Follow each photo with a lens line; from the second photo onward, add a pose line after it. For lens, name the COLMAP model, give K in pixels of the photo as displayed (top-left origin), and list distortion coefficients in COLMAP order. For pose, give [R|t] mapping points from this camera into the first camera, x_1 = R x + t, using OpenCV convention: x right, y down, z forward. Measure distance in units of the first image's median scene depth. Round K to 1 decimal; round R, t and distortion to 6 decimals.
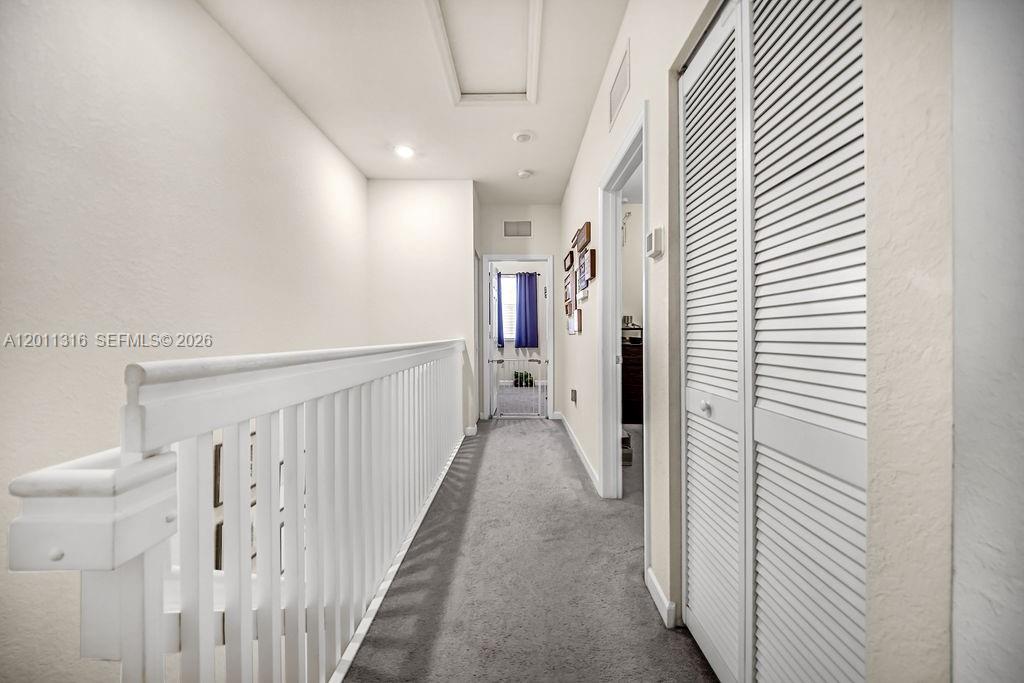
lens RADIAL K [[358.9, 0, 516.1], [0, 358.9, 335.5], [0, 0, 1]] dist [-0.000208, -0.001413]
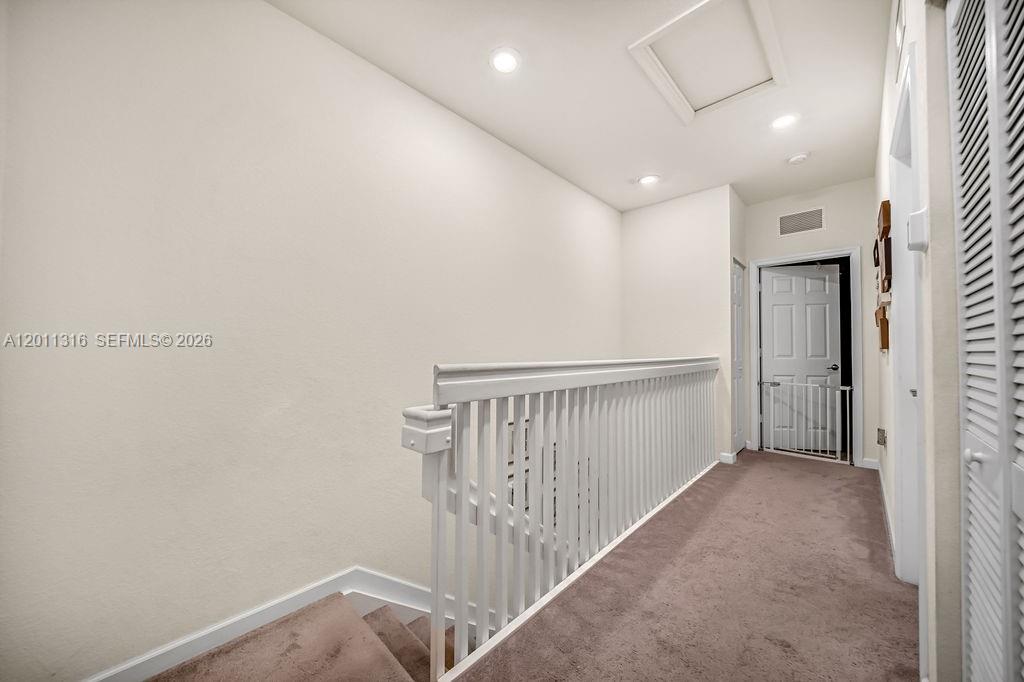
lens RADIAL K [[358.9, 0, 513.5], [0, 358.9, 344.6], [0, 0, 1]] dist [-0.000208, -0.001413]
pose [[0.727398, -0.006587, -0.686184, 0.104682], [-0.006447, 0.999844, -0.016432, -0.002648], [0.686185, 0.016377, 0.727242, -0.038557]]
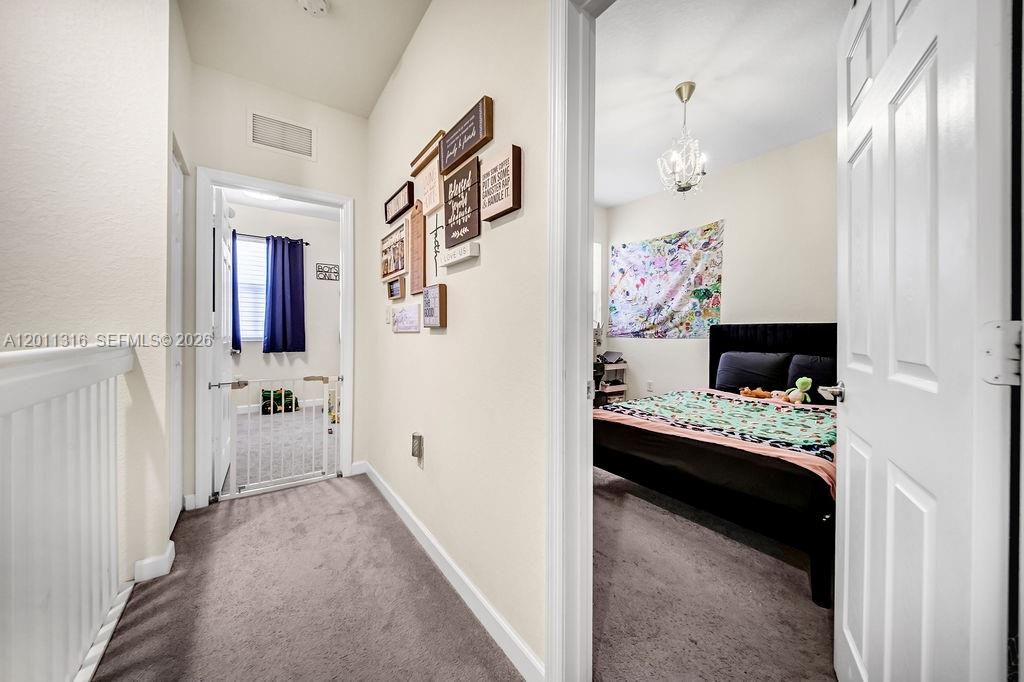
lens RADIAL K [[358.9, 0, 513.8], [0, 358.9, 332.7], [0, 0, 1]] dist [-0.000208, -0.001413]
pose [[0.808814, 0.008926, 0.587996, -0.034763], [-0.007490, 0.999960, -0.004878, -0.002090], [-0.588016, -0.000459, 0.808849, 0.422591]]
